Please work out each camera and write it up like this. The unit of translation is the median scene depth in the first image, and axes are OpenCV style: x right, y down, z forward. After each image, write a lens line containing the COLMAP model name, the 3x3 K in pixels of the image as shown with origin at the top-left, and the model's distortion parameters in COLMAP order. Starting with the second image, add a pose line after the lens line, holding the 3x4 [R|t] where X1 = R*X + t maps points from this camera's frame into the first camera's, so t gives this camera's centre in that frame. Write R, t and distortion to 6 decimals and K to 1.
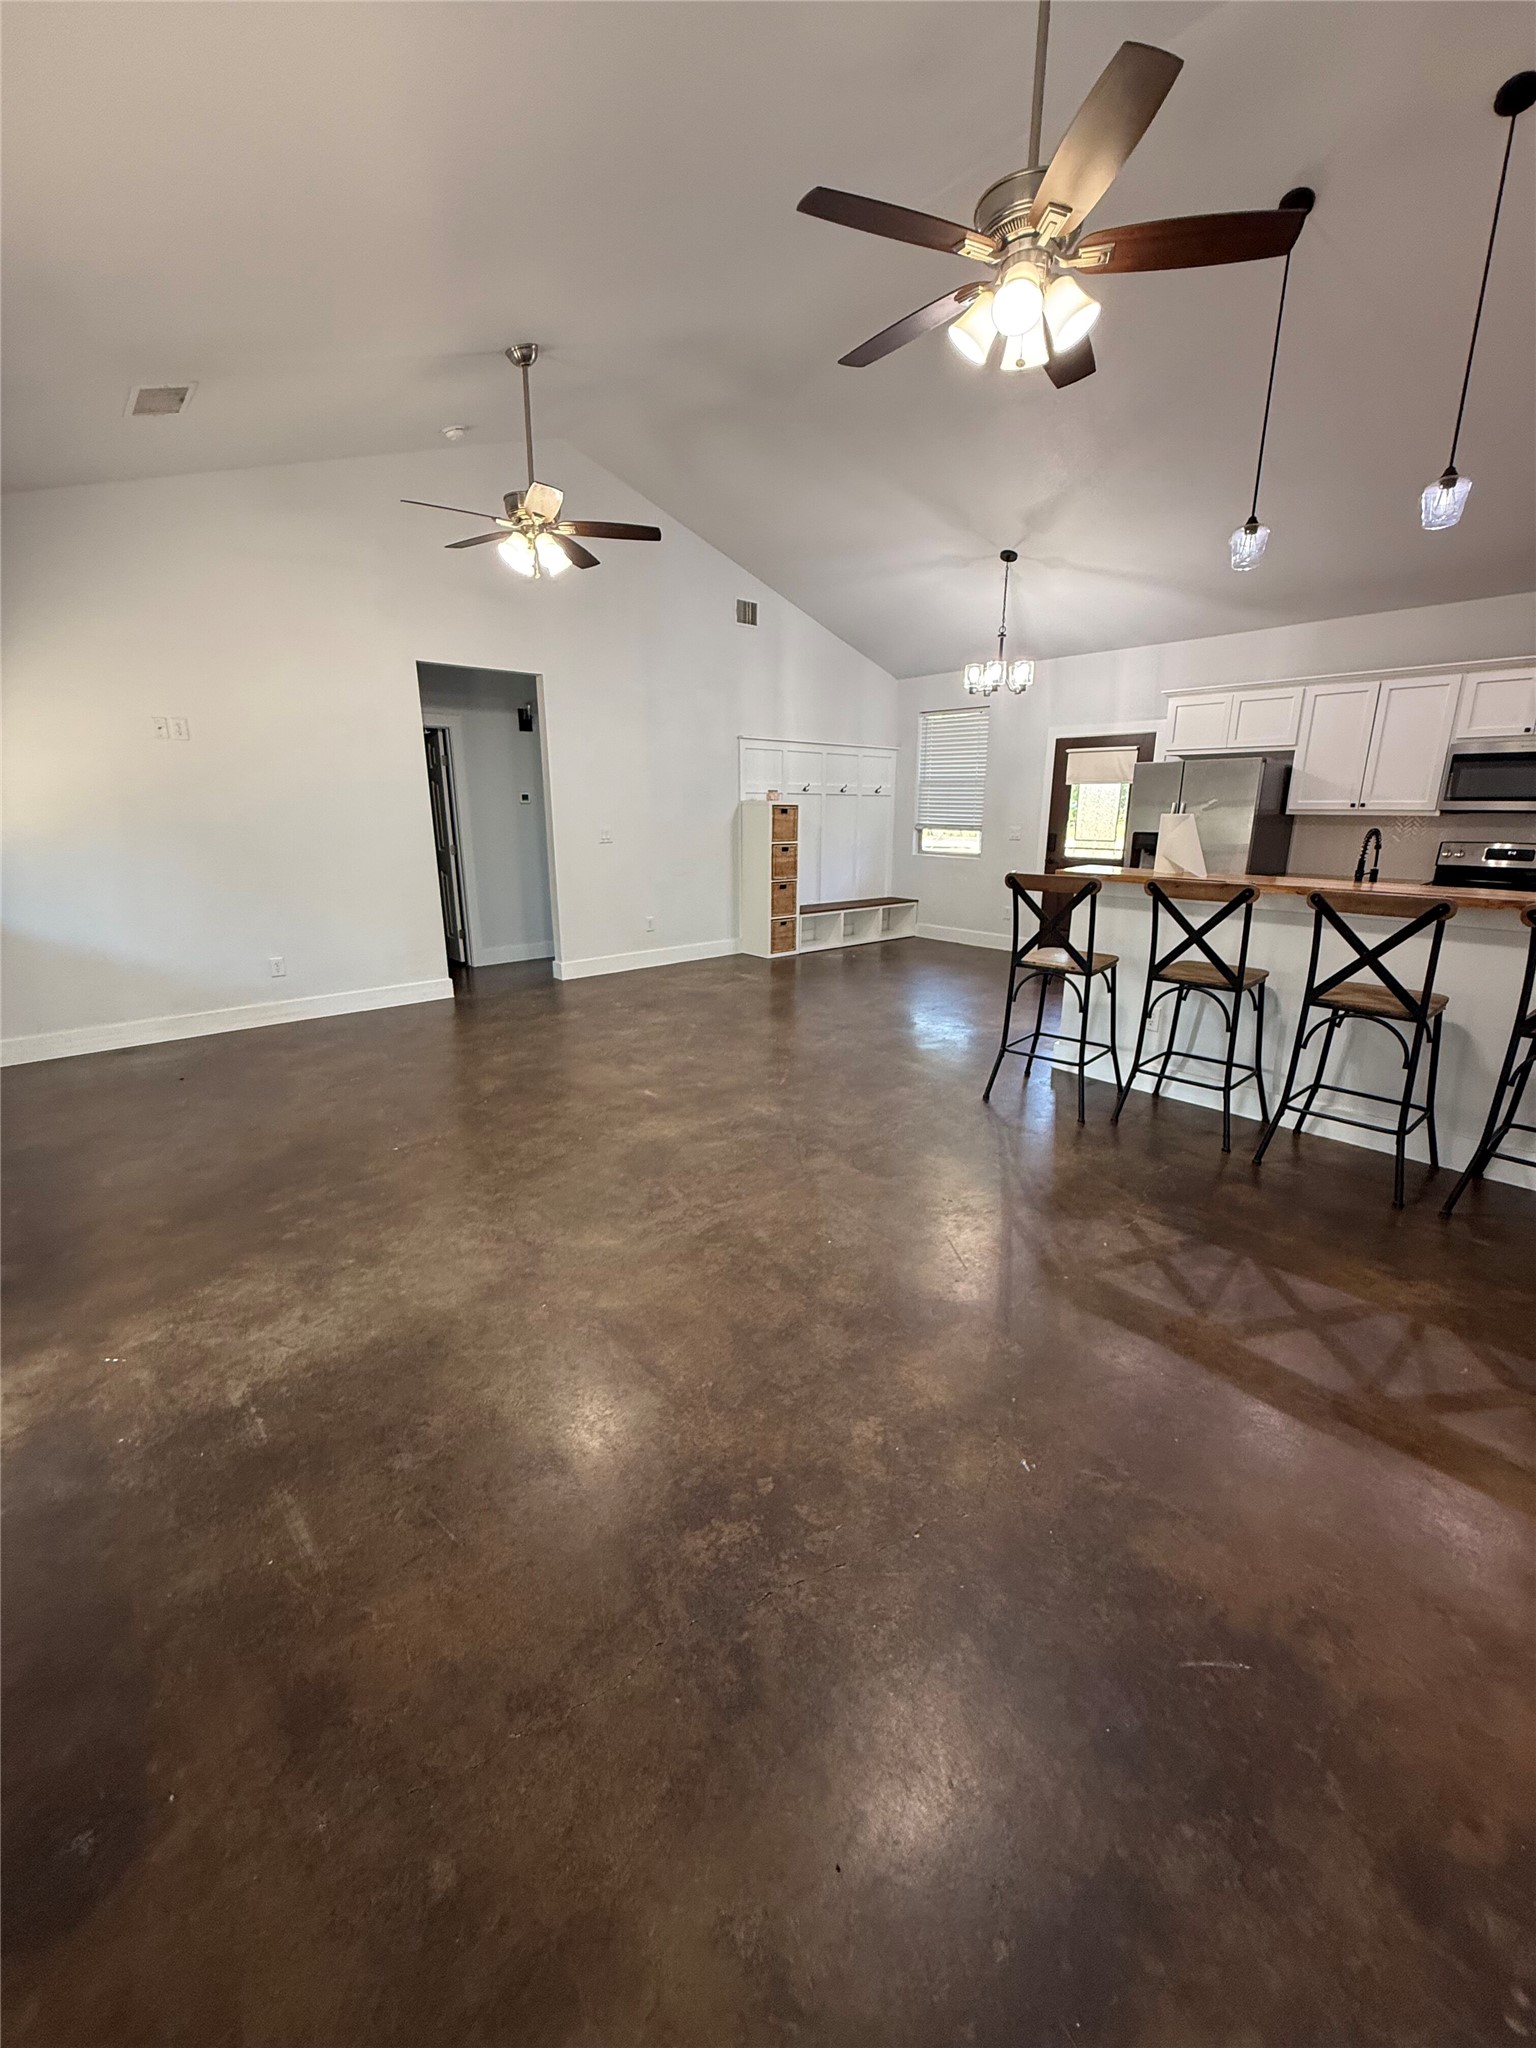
lens RADIAL K [[819.4, 0, 770.5], [0, 819.4, 1015.0], [0, 0, 1]] dist [0.000163, 0.000599]
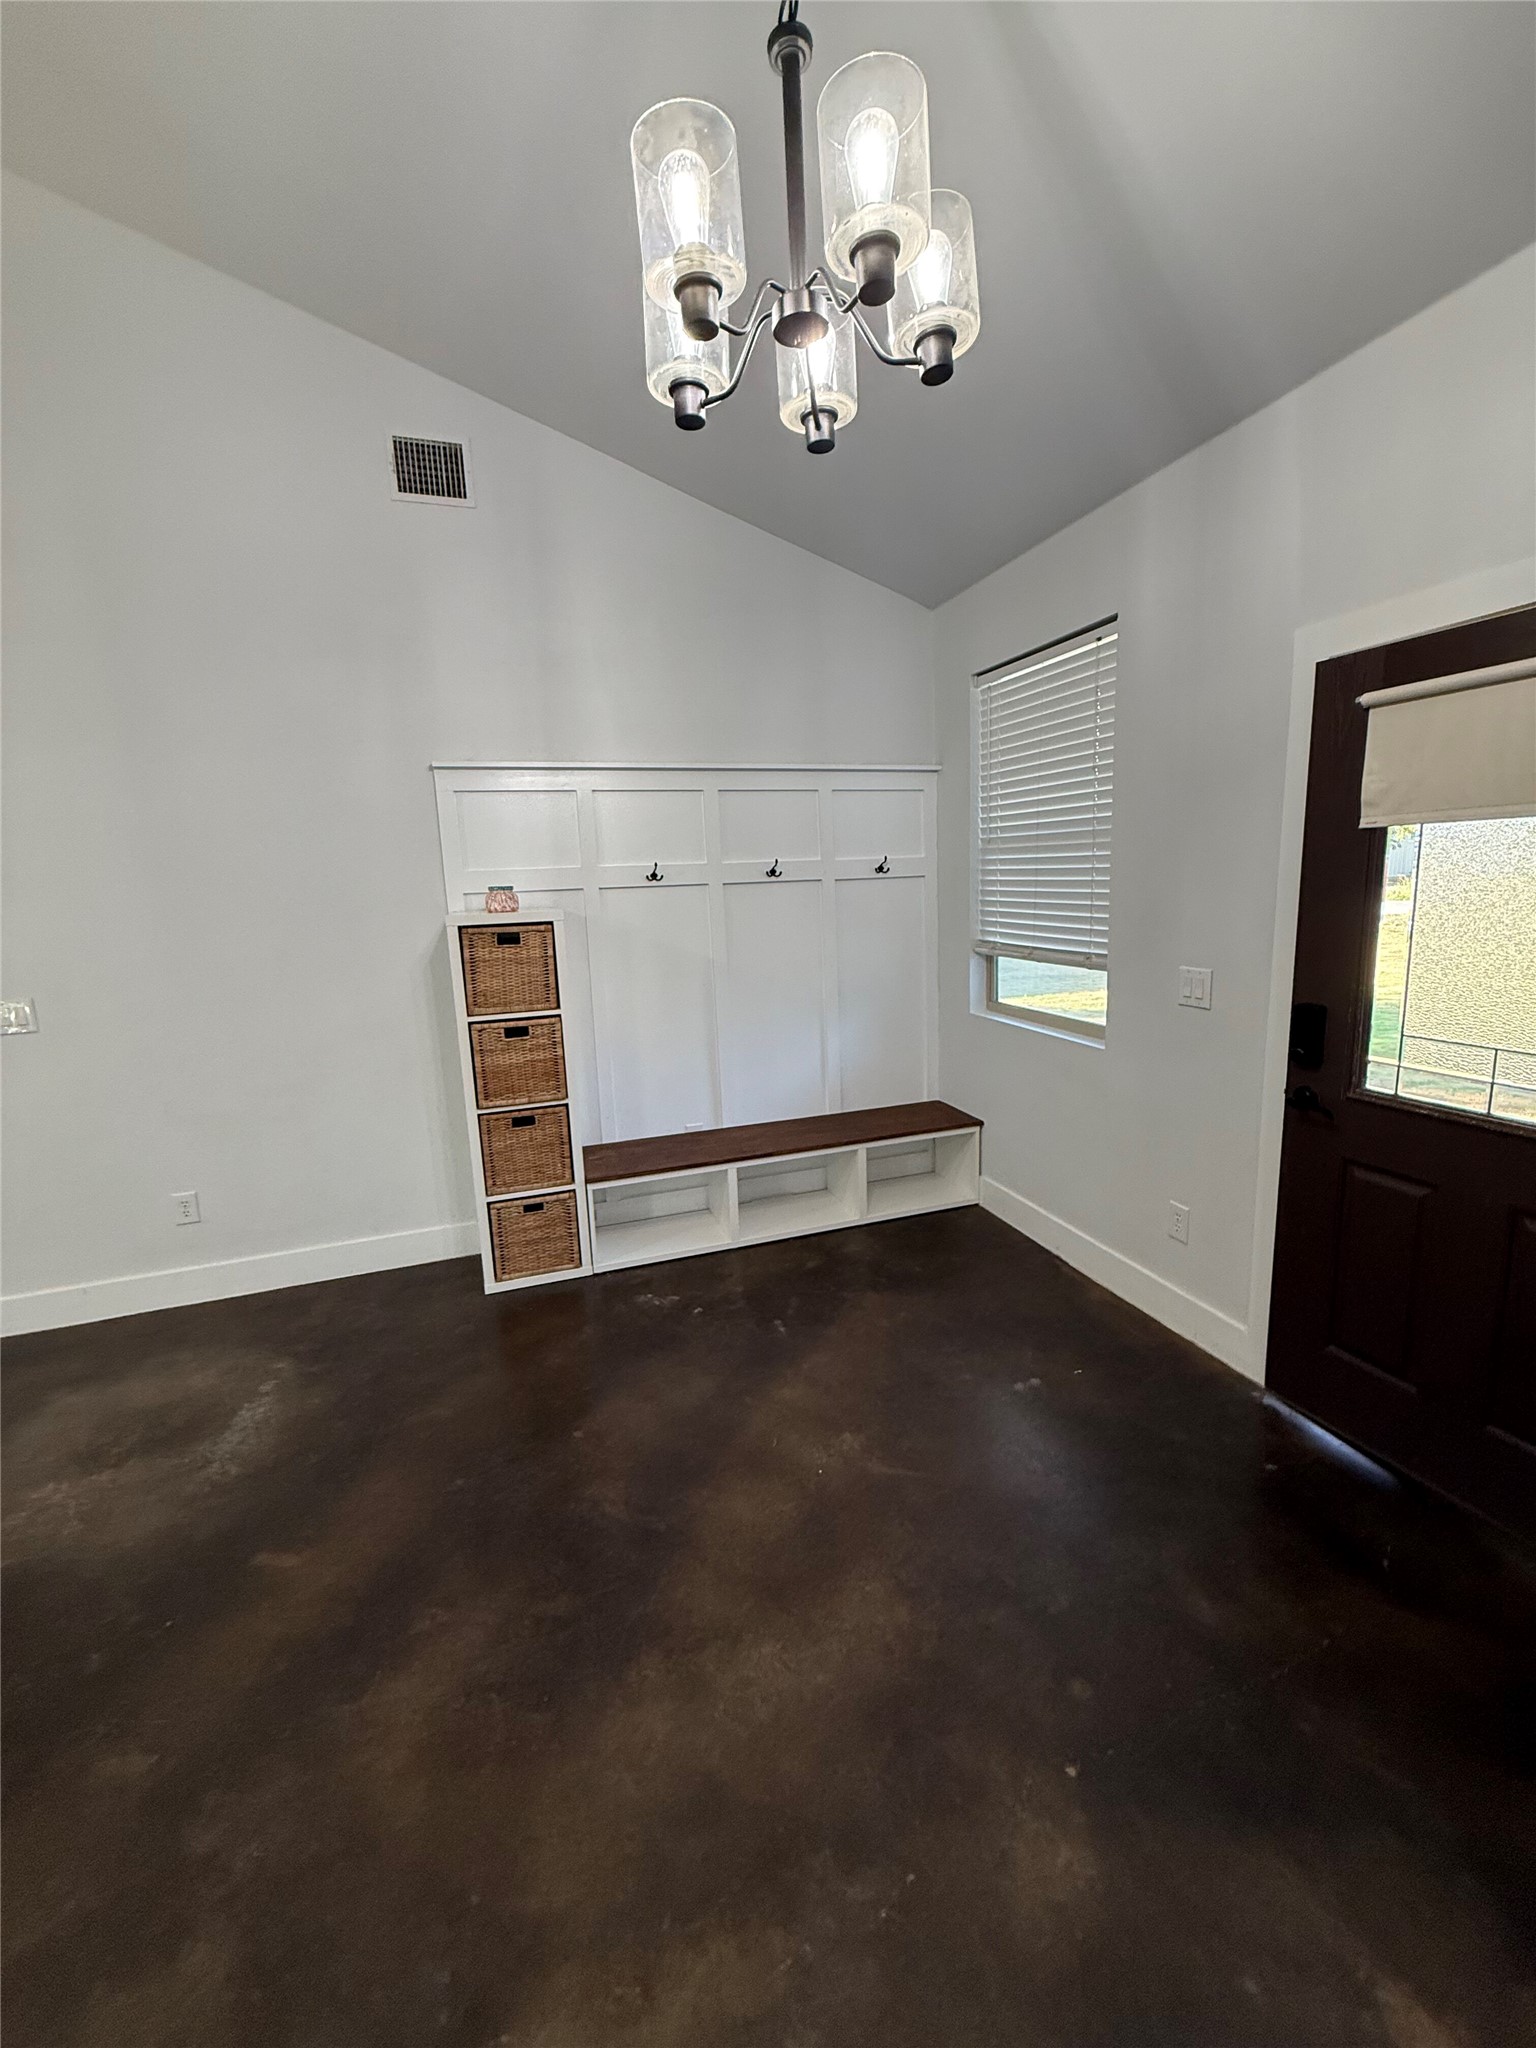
lens RADIAL K [[819.4, 0, 770.5], [0, 819.4, 1015.0], [0, 0, 1]] dist [0.000163, 0.000599]
pose [[0.921652, 0.027030, -0.387075, 0.284194], [-0.056139, 0.996364, -0.064092, -0.191525], [0.383935, 0.080800, 0.919818, 0.679065]]
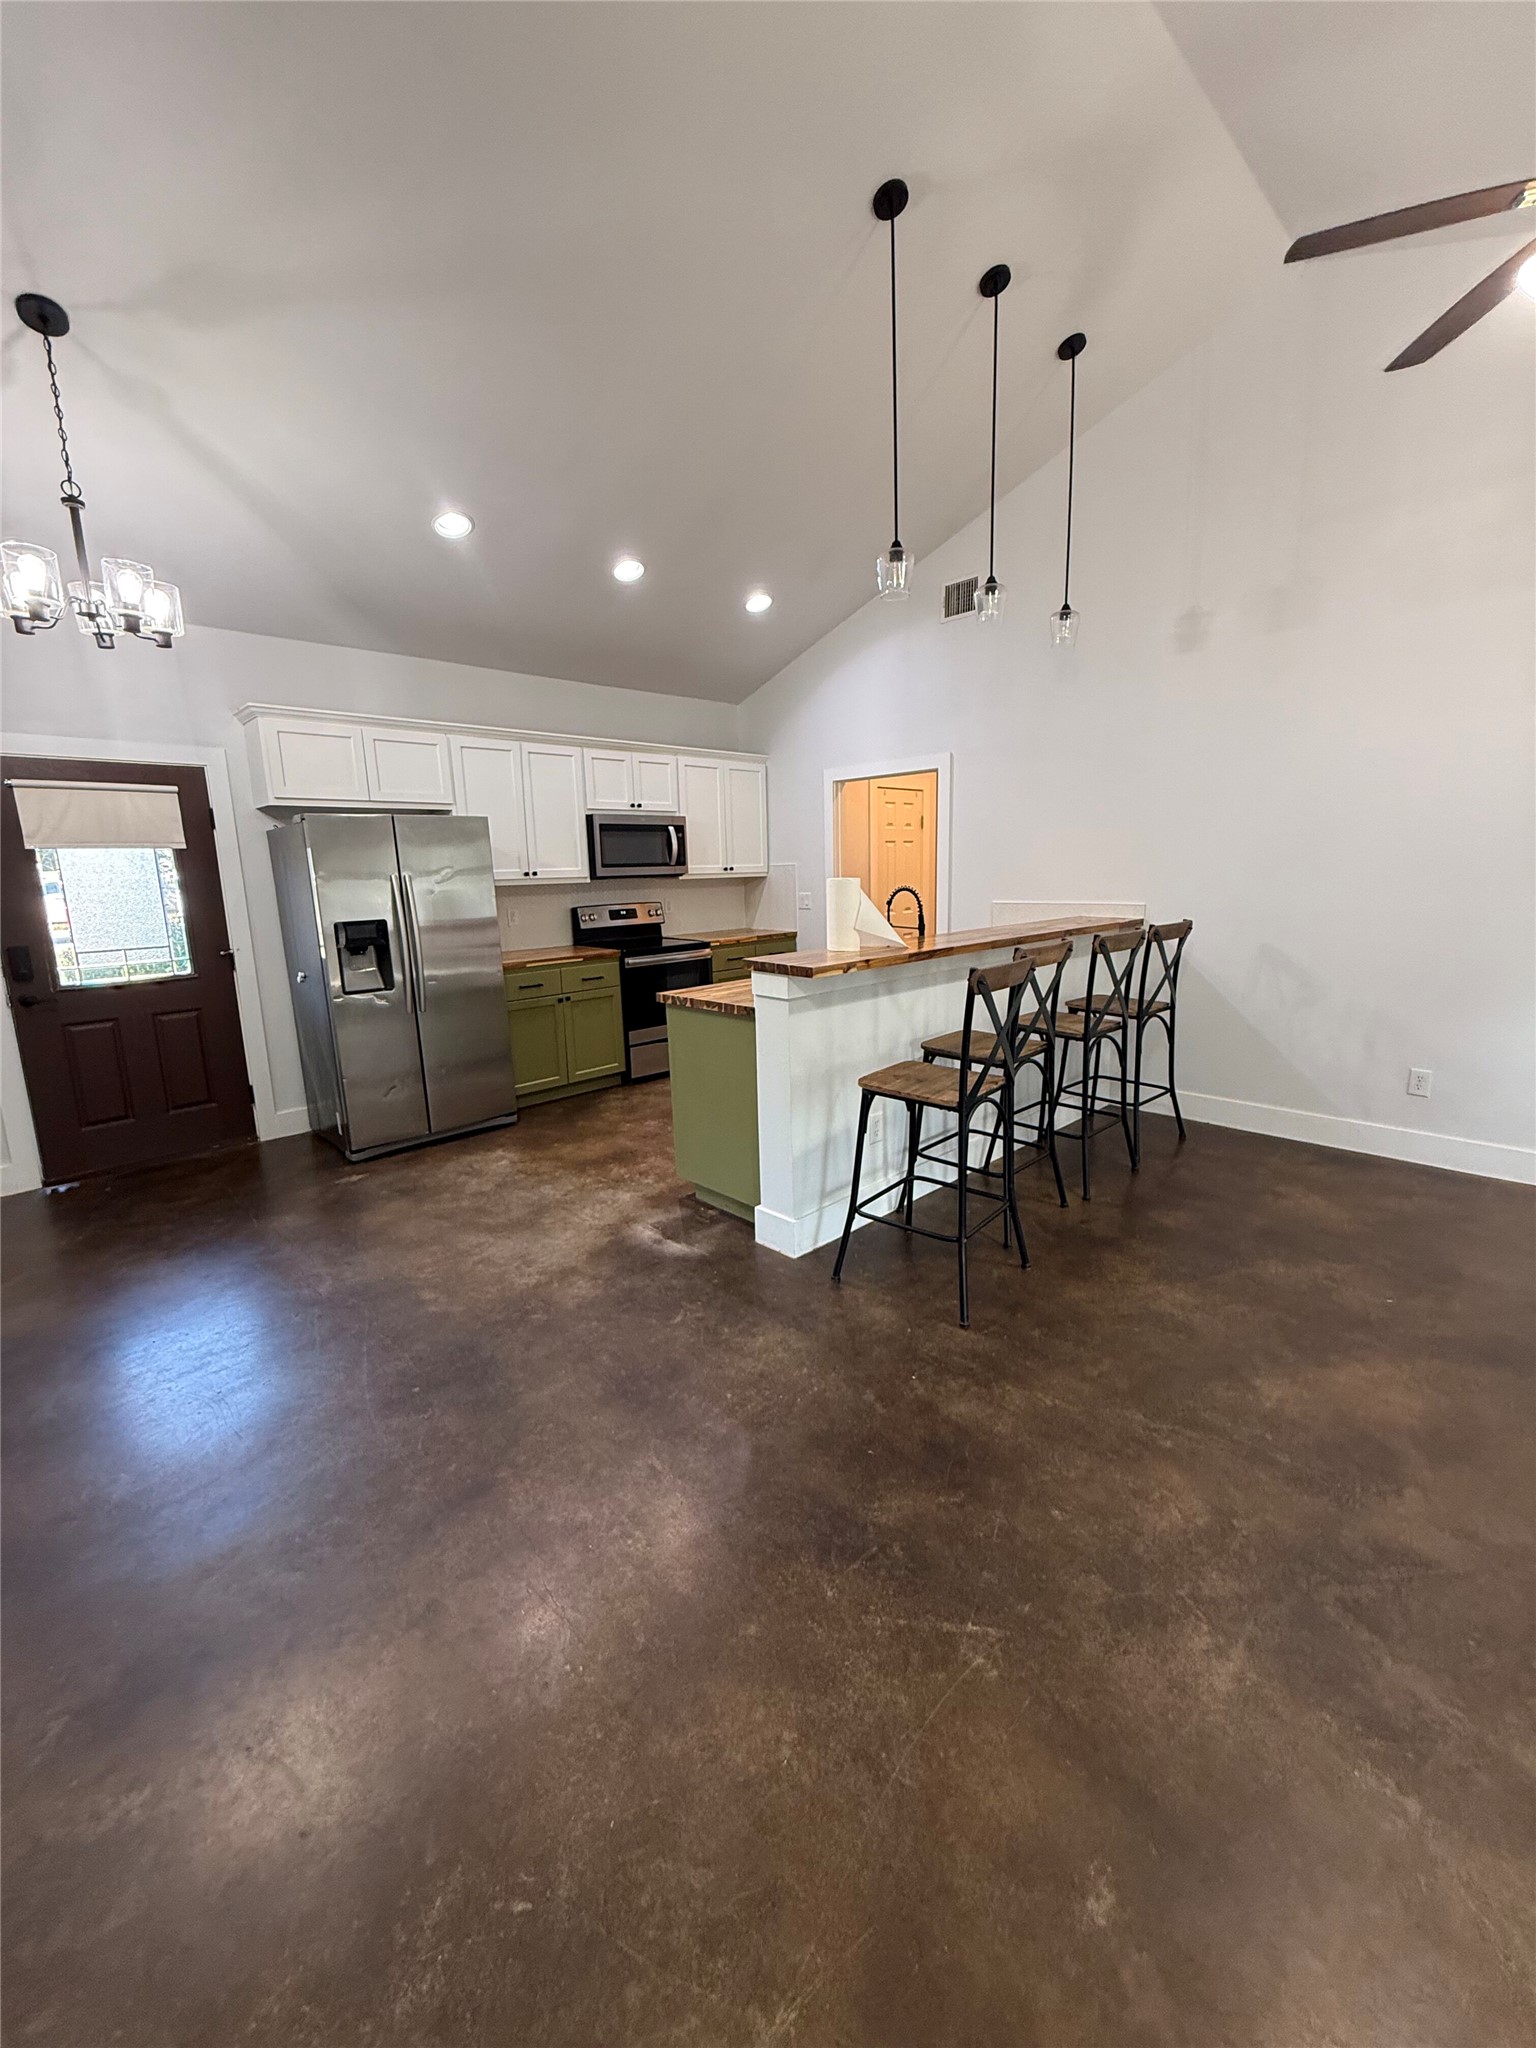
lens RADIAL K [[819.4, 0, 770.5], [0, 819.4, 1015.0], [0, 0, 1]] dist [0.000163, 0.000599]
pose [[-0.047387, -0.186808, 0.981253, -0.164052], [0.273003, 0.942532, 0.192621, -0.155999], [-0.960845, 0.277012, 0.006335, 0.577688]]
